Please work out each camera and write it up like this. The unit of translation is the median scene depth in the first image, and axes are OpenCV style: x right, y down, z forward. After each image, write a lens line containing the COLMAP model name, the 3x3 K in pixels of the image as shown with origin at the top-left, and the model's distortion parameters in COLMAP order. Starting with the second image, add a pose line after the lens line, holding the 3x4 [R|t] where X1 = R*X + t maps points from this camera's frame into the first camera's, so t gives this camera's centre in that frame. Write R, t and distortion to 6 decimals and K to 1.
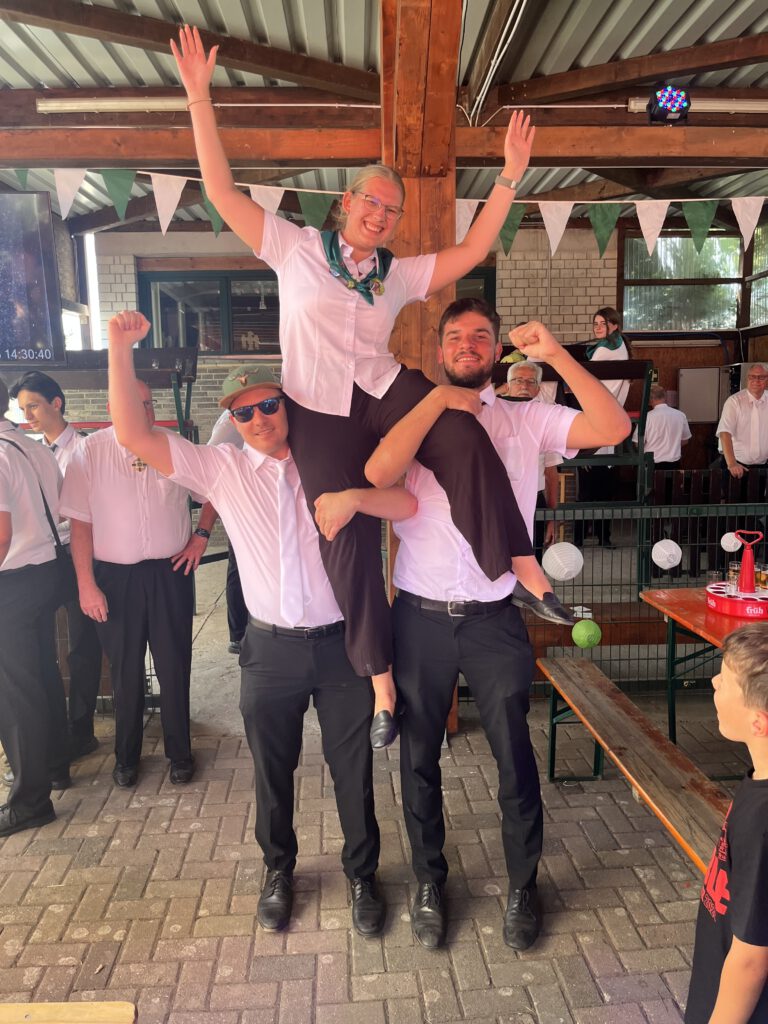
lens RADIAL K [[803.5, 0, 384.1], [0, 803.5, 516.7], [0, 0, 1]] dist [0.039949, -0.017959]
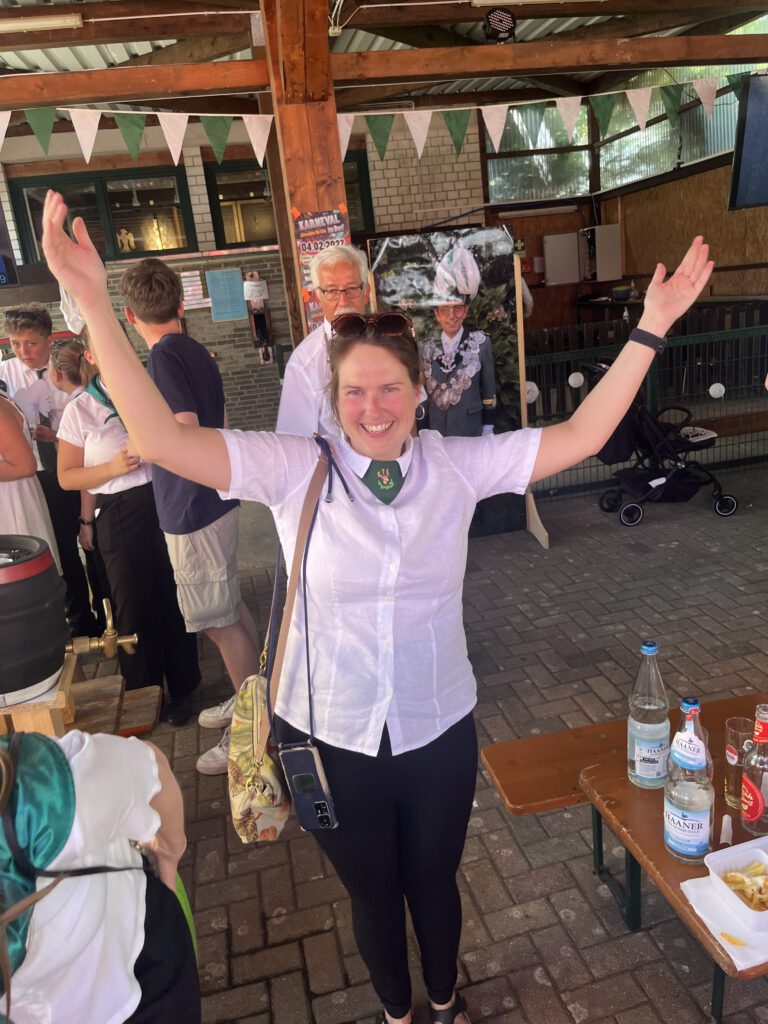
lens RADIAL K [[803.5, 0, 386.9], [0, 803.5, 507.2], [0, 0, 1]] dist [0.039949, -0.017959]
pose [[0.985125, -0.124693, 0.118242, -0.052376], [0.108601, 0.985018, 0.133962, 0.026955], [-0.133174, -0.119128, 0.983907, -0.269040]]
